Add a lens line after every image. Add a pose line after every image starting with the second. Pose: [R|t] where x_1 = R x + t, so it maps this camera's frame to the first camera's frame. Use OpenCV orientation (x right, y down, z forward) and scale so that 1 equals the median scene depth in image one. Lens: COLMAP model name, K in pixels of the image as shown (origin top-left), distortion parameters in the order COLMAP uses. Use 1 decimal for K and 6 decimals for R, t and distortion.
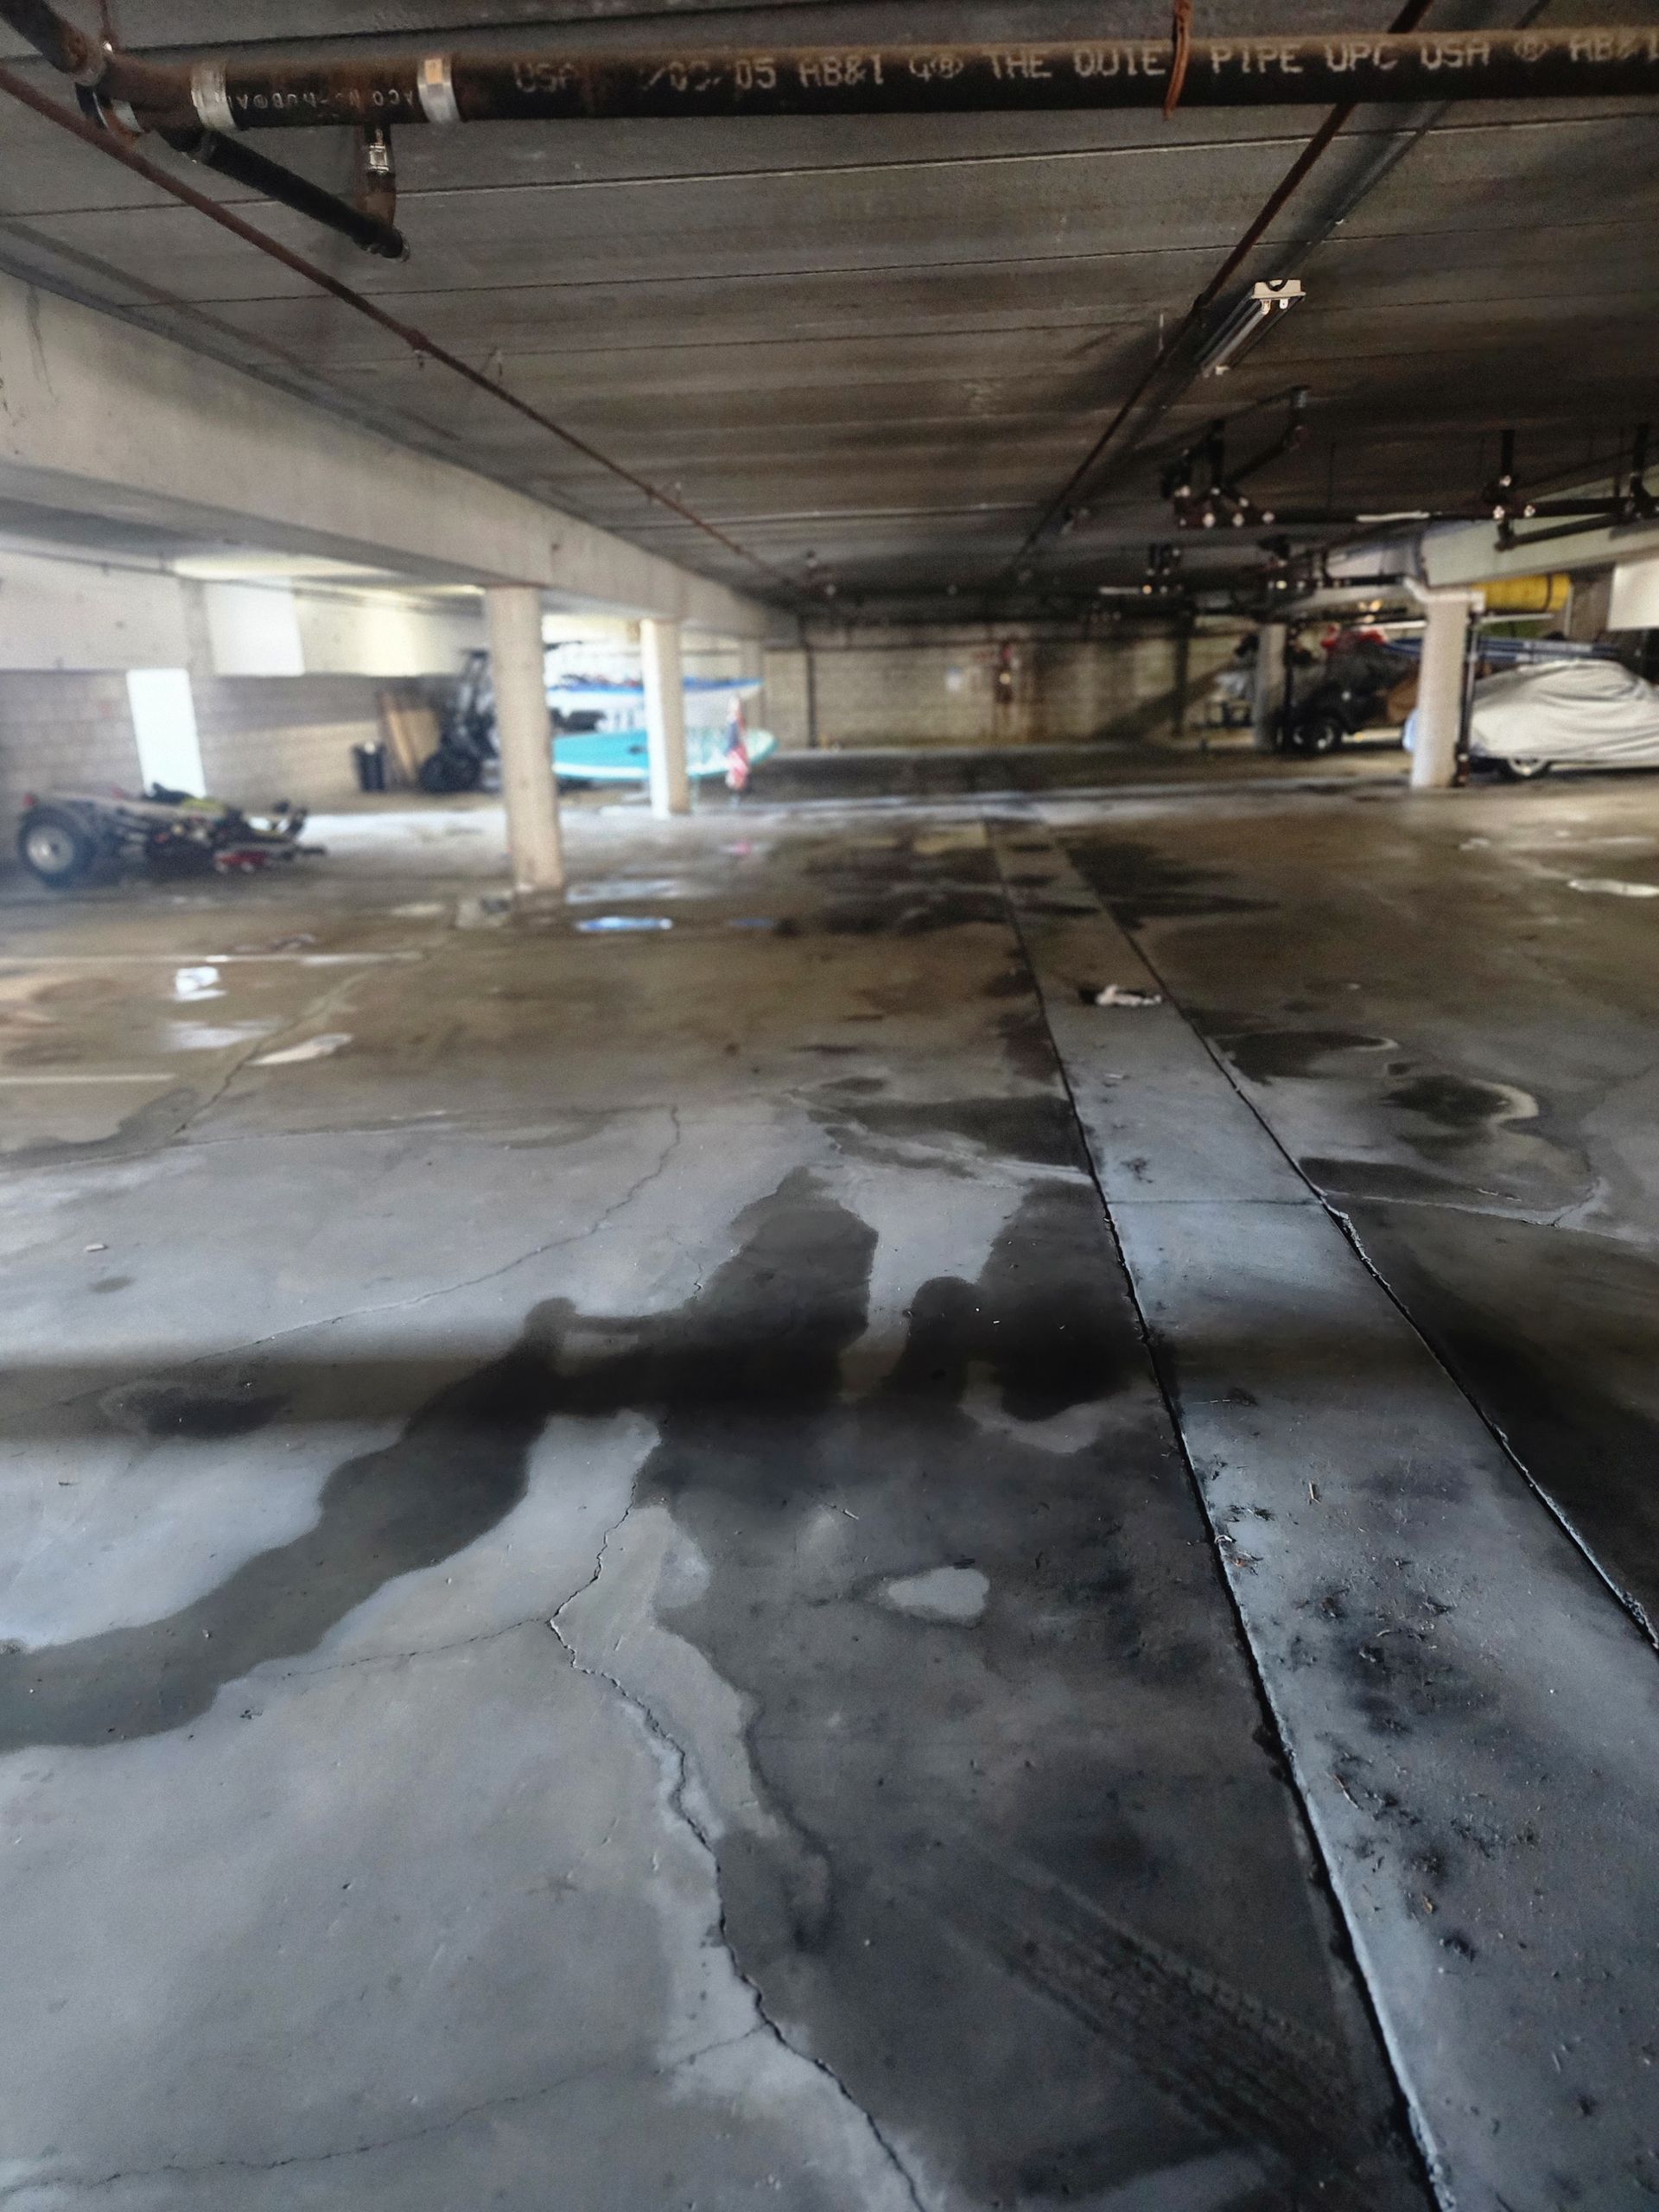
lens RADIAL K [[1461.3, 0, 836.4], [0, 1461.3, 1110.7], [0, 0, 1]] dist [0.054239, -0.046998]
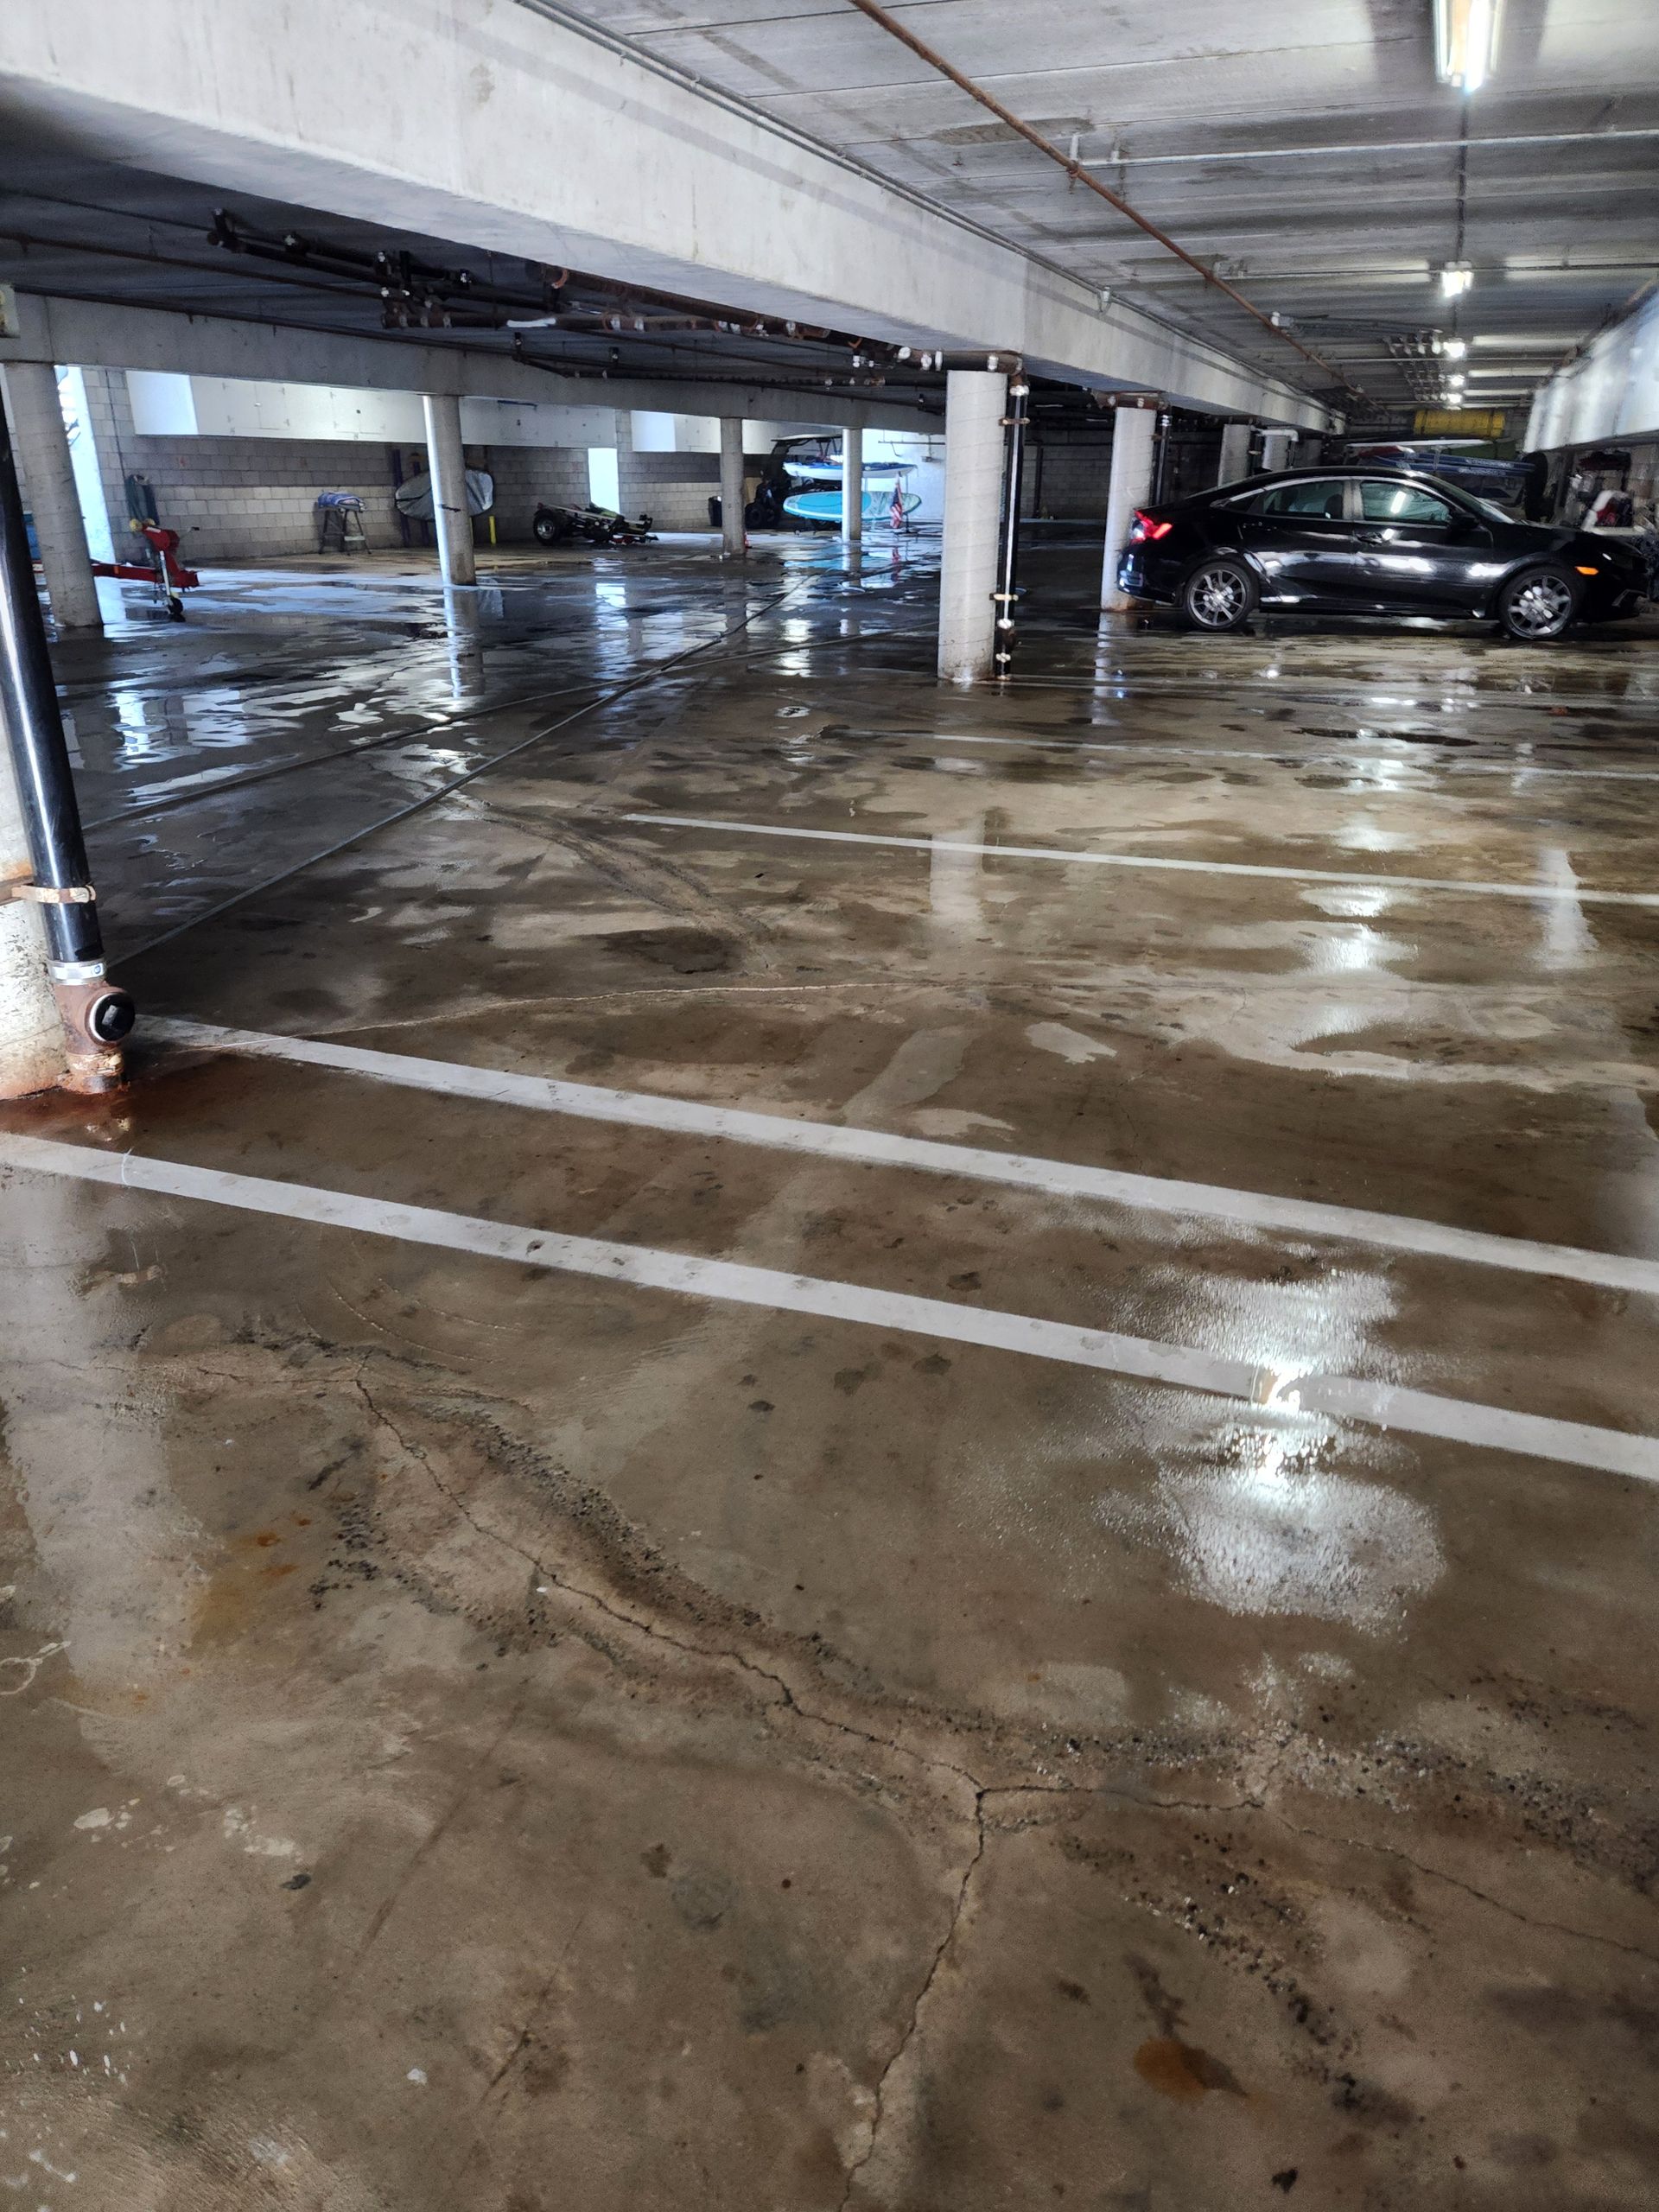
lens RADIAL K [[1461.3, 0, 843.1], [0, 1461.3, 1103.3], [0, 0, 1]] dist [0.054239, -0.046998]
pose [[0.956240, 0.150833, -0.250710, 0.478393], [-0.118215, 0.982997, 0.140507, 0.249804], [0.267640, -0.104720, 0.957811, -0.899172]]
